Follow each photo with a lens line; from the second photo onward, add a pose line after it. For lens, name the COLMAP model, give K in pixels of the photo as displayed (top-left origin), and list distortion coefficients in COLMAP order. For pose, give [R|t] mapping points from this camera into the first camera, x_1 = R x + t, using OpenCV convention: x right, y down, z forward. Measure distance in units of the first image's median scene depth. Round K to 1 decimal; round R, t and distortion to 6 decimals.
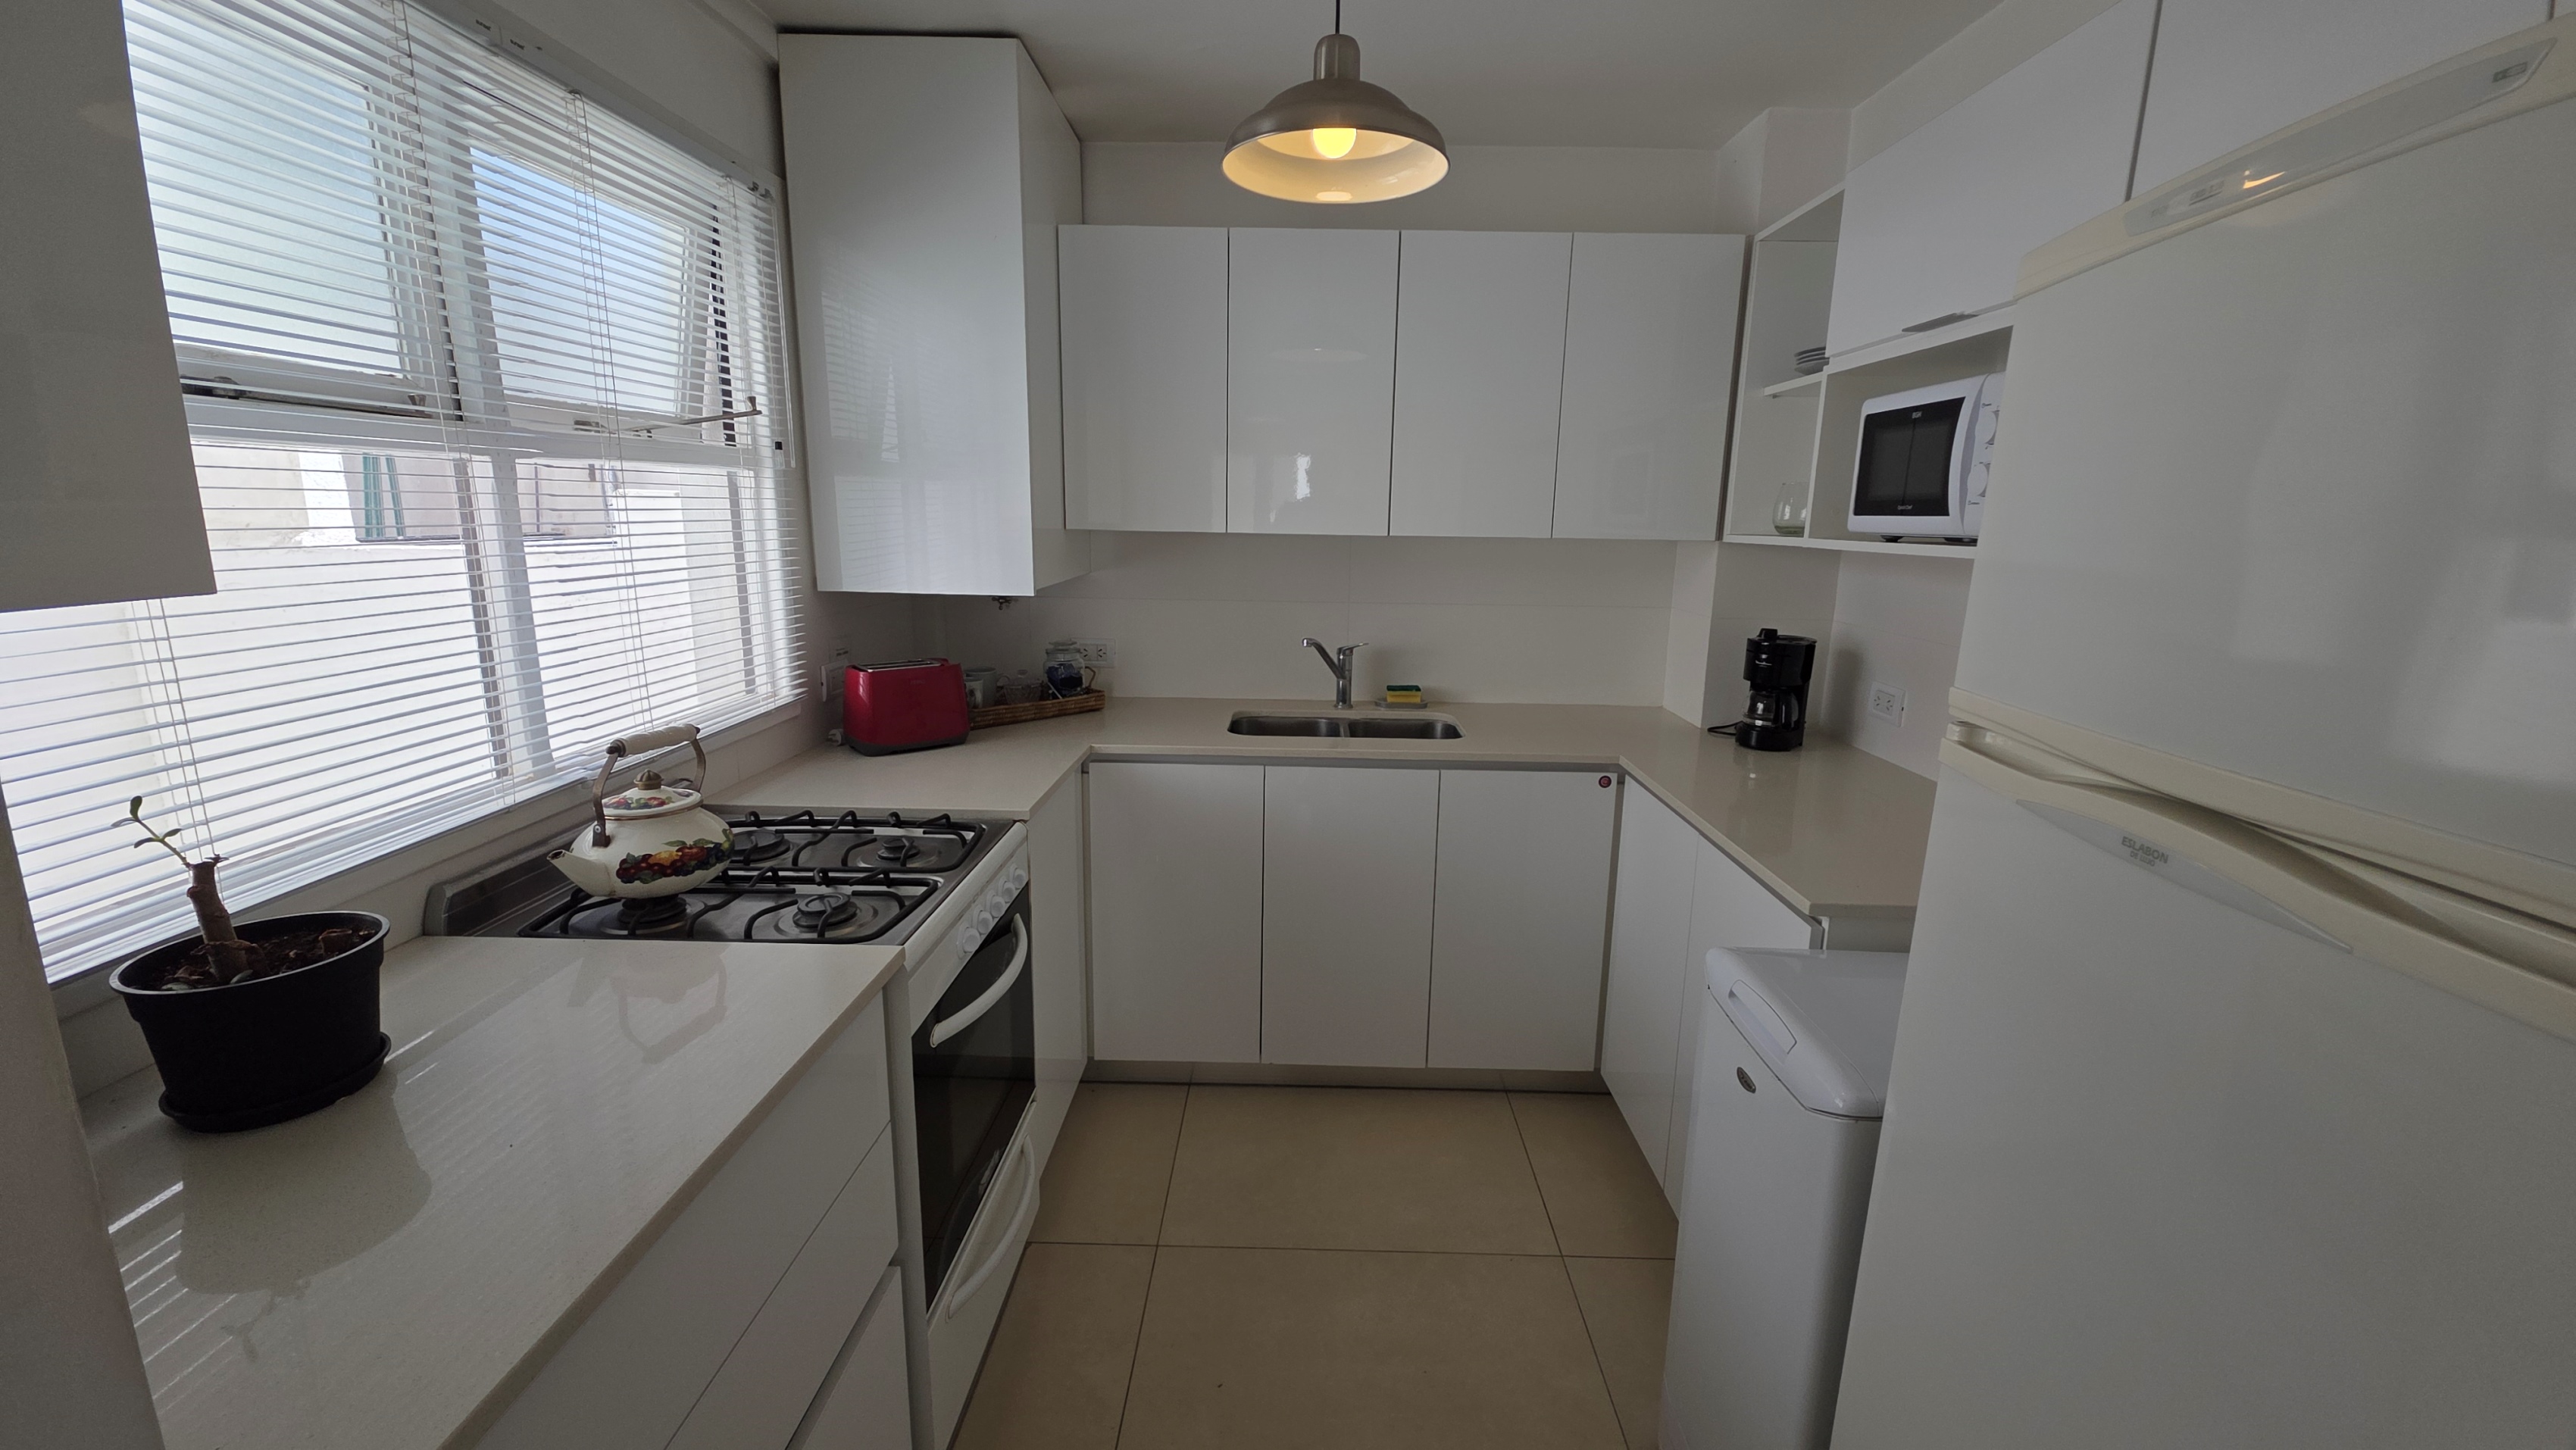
lens RADIAL K [[1034.4, 0, 1290.8], [0, 1034.4, 724.3], [0, 0, 1]] dist [0.006523, -0.000773]
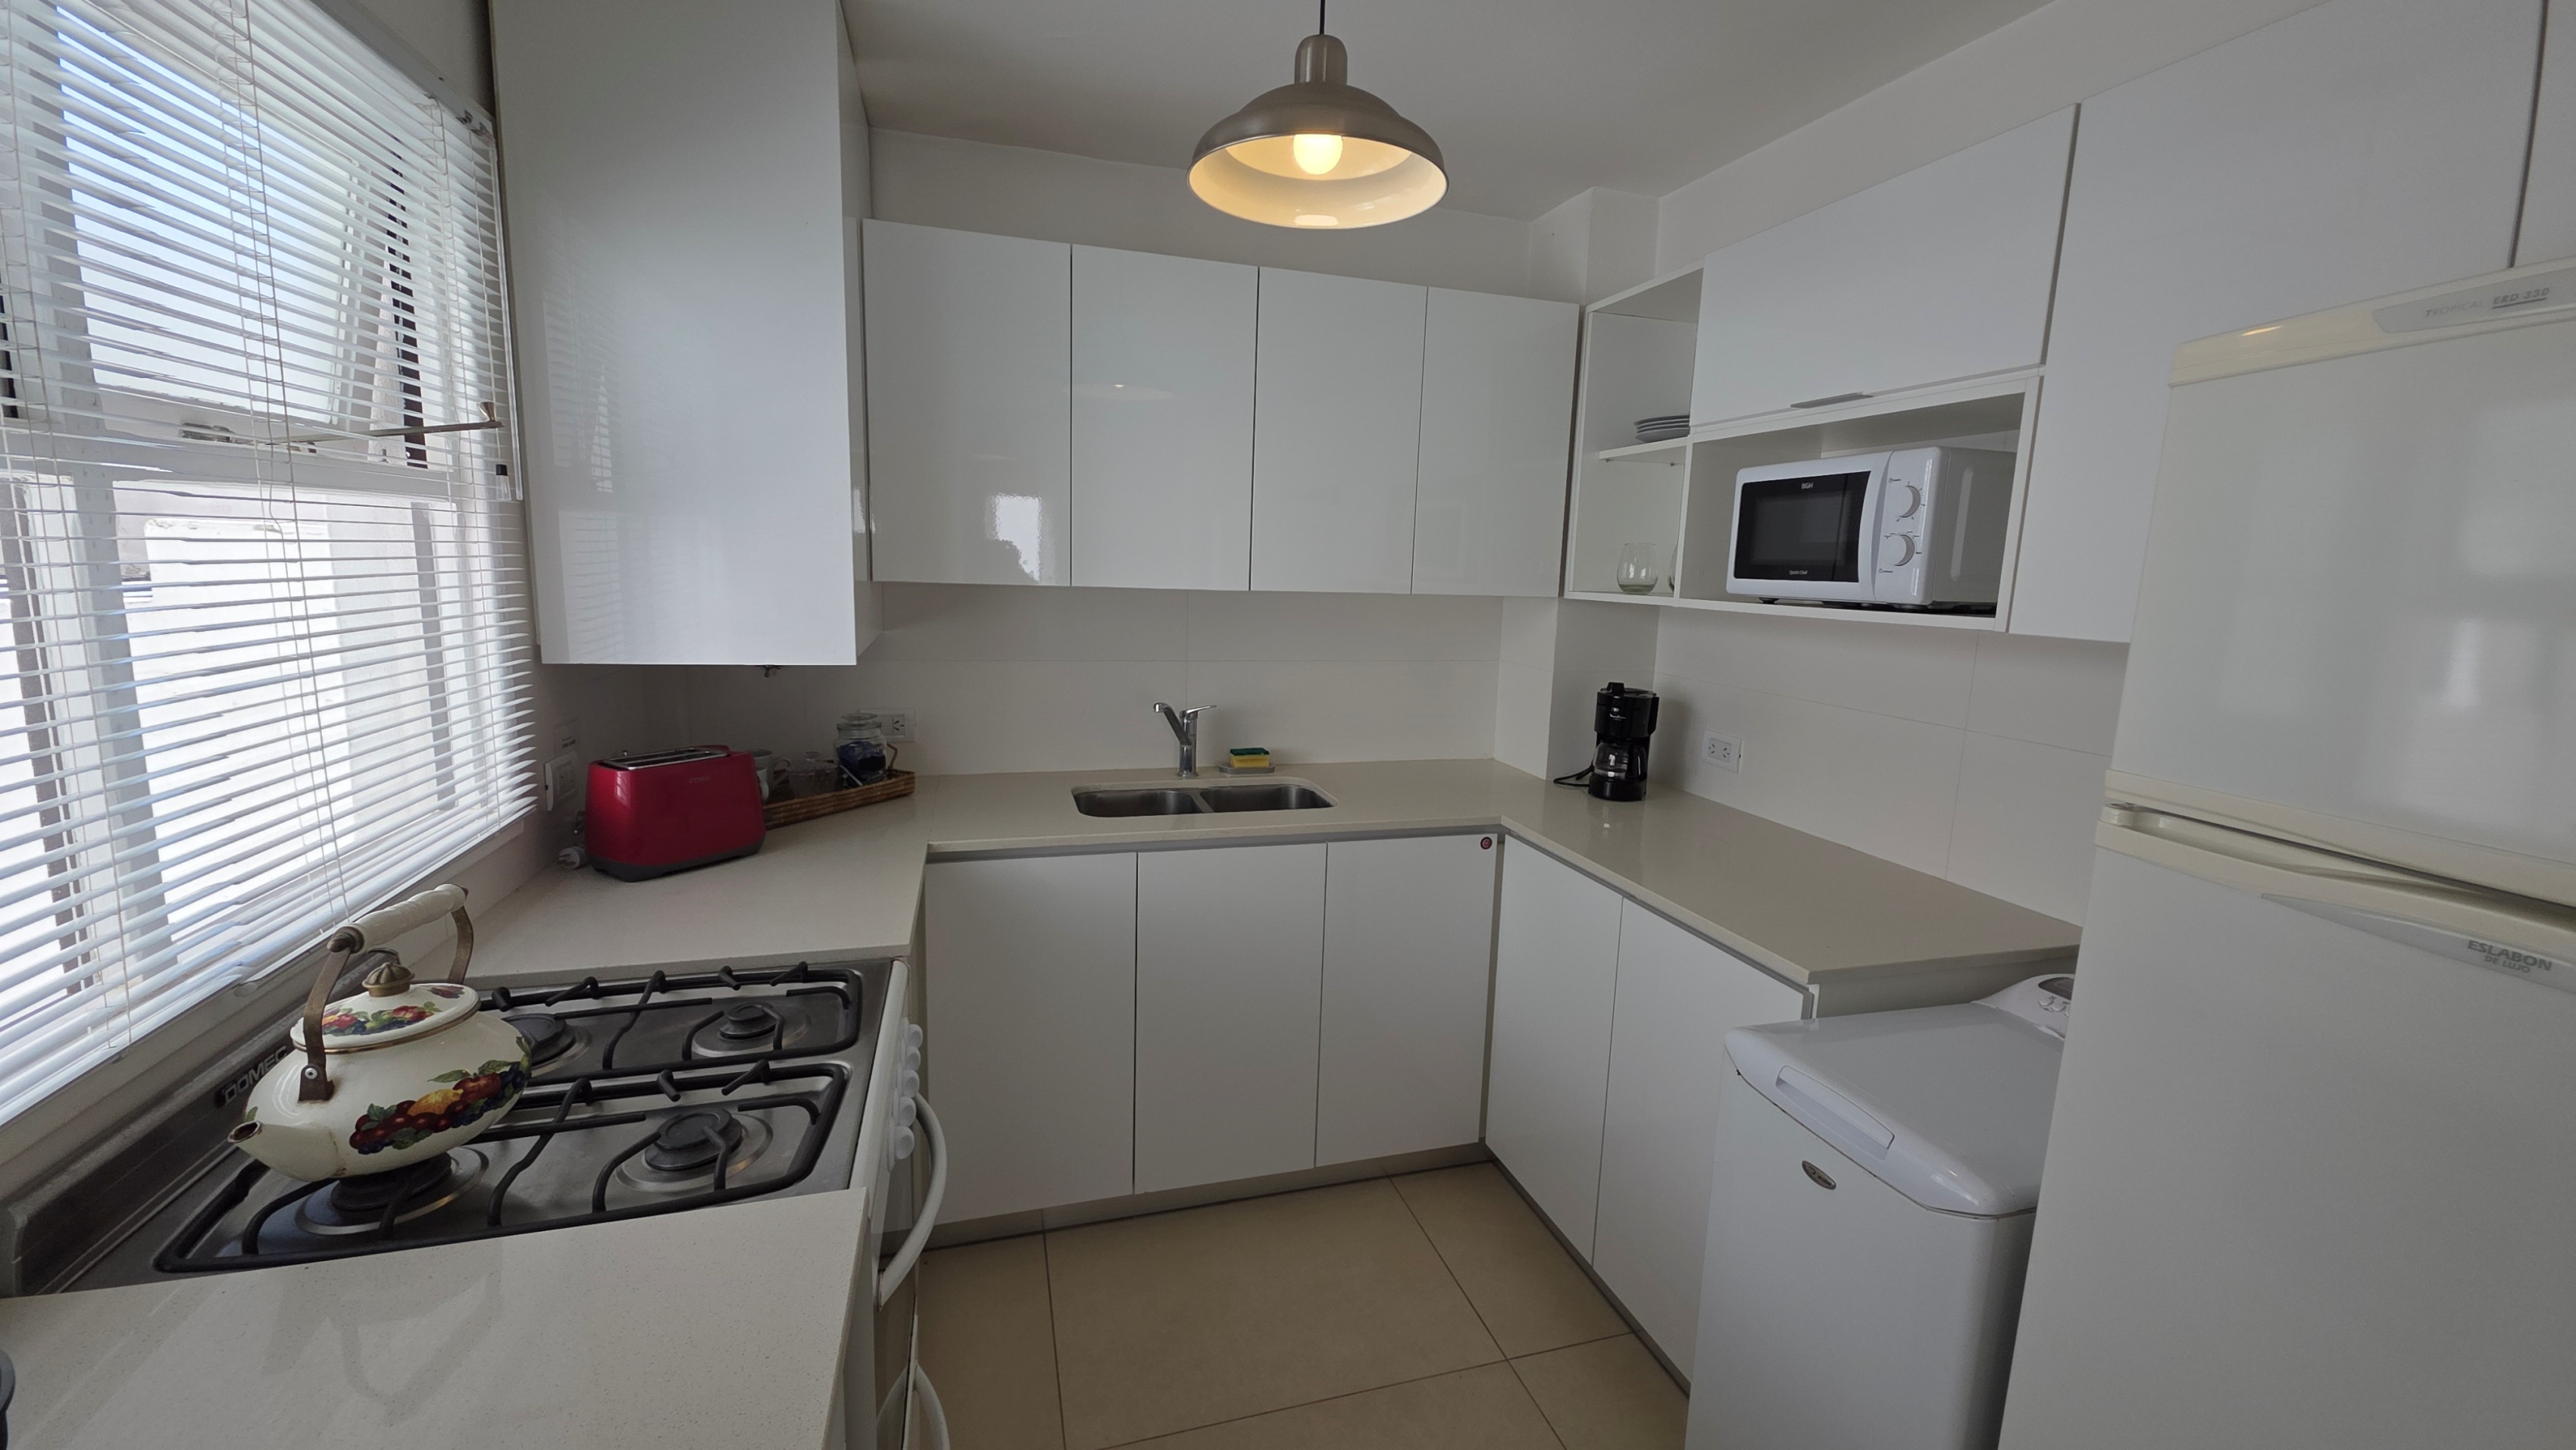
lens RADIAL K [[1034.4, 0, 1296.0], [0, 1034.4, 723.2], [0, 0, 1]] dist [0.006523, -0.000773]
pose [[0.952351, -0.035088, 0.302979, -0.183312], [0.047175, 0.998352, -0.032665, -0.039459], [-0.301333, 0.045401, 0.952437, 0.137895]]
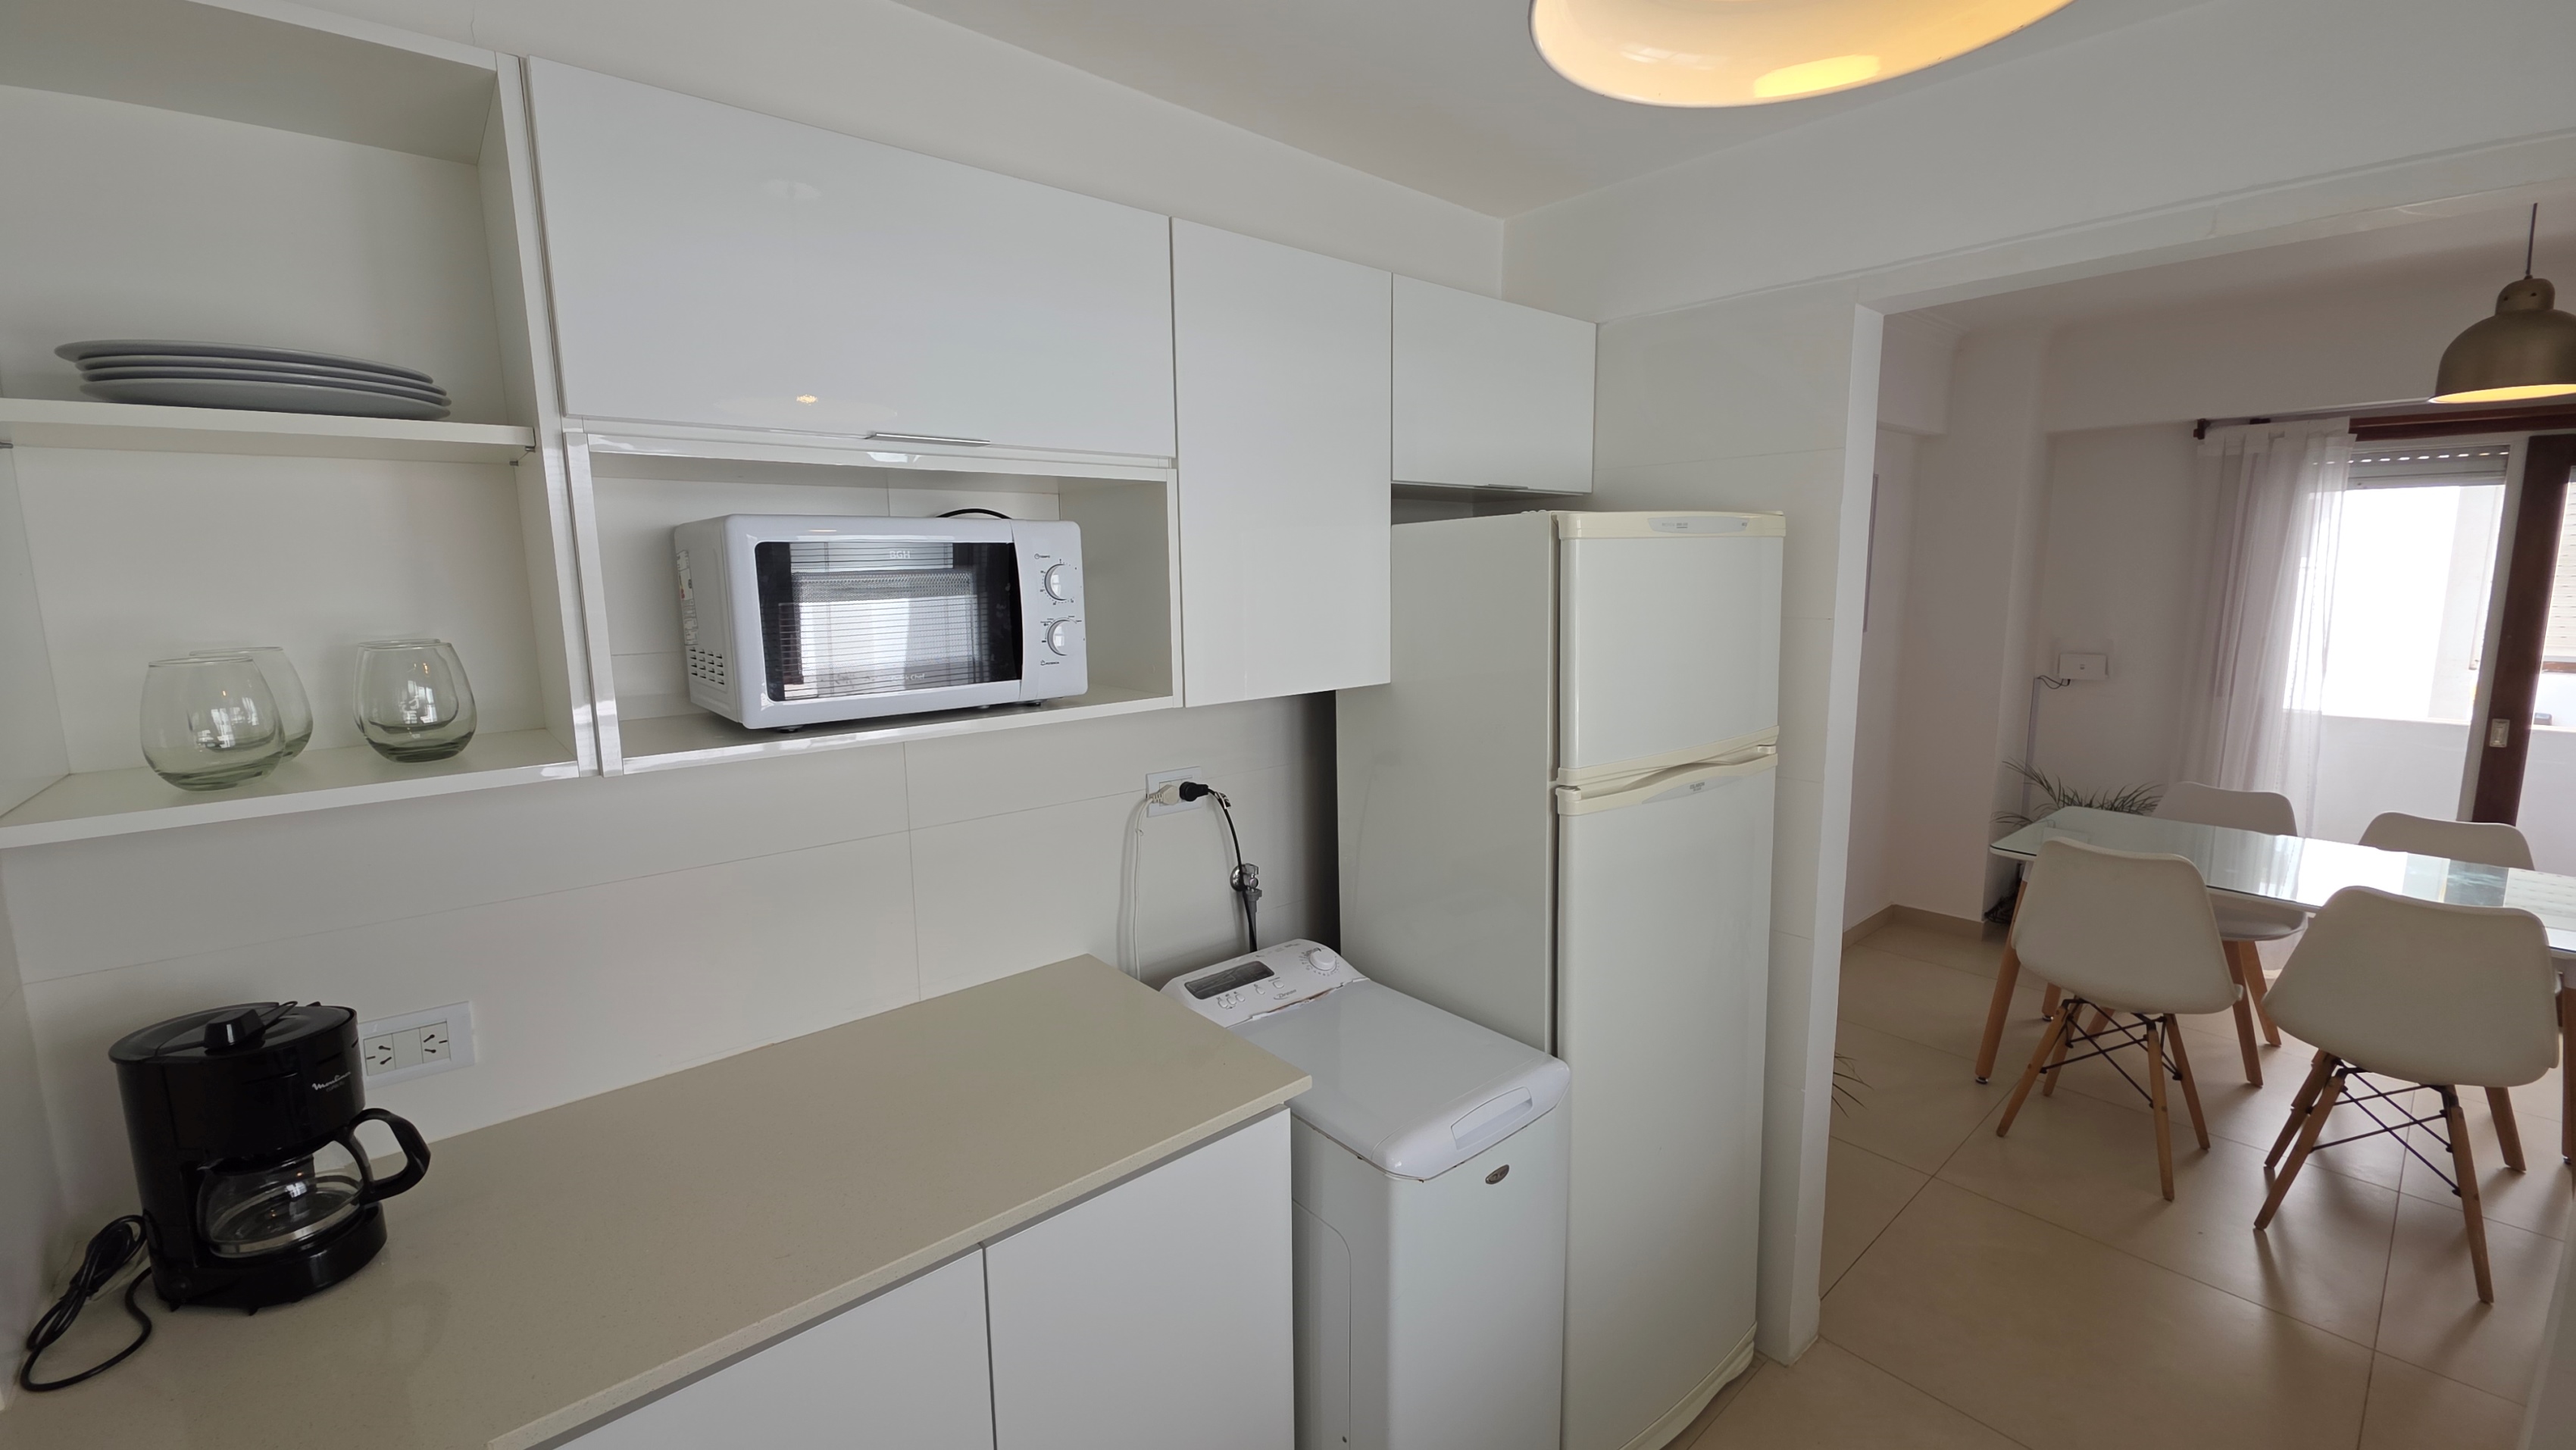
lens RADIAL K [[1034.4, 0, 1264.1], [0, 1034.4, 711.8], [0, 0, 1]] dist [0.006523, -0.000773]
pose [[-0.652927, -0.120420, 0.747787, -0.106148], [0.156496, 0.944529, 0.288746, -0.305656], [-0.741077, 0.305556, -0.597863, 1.069520]]
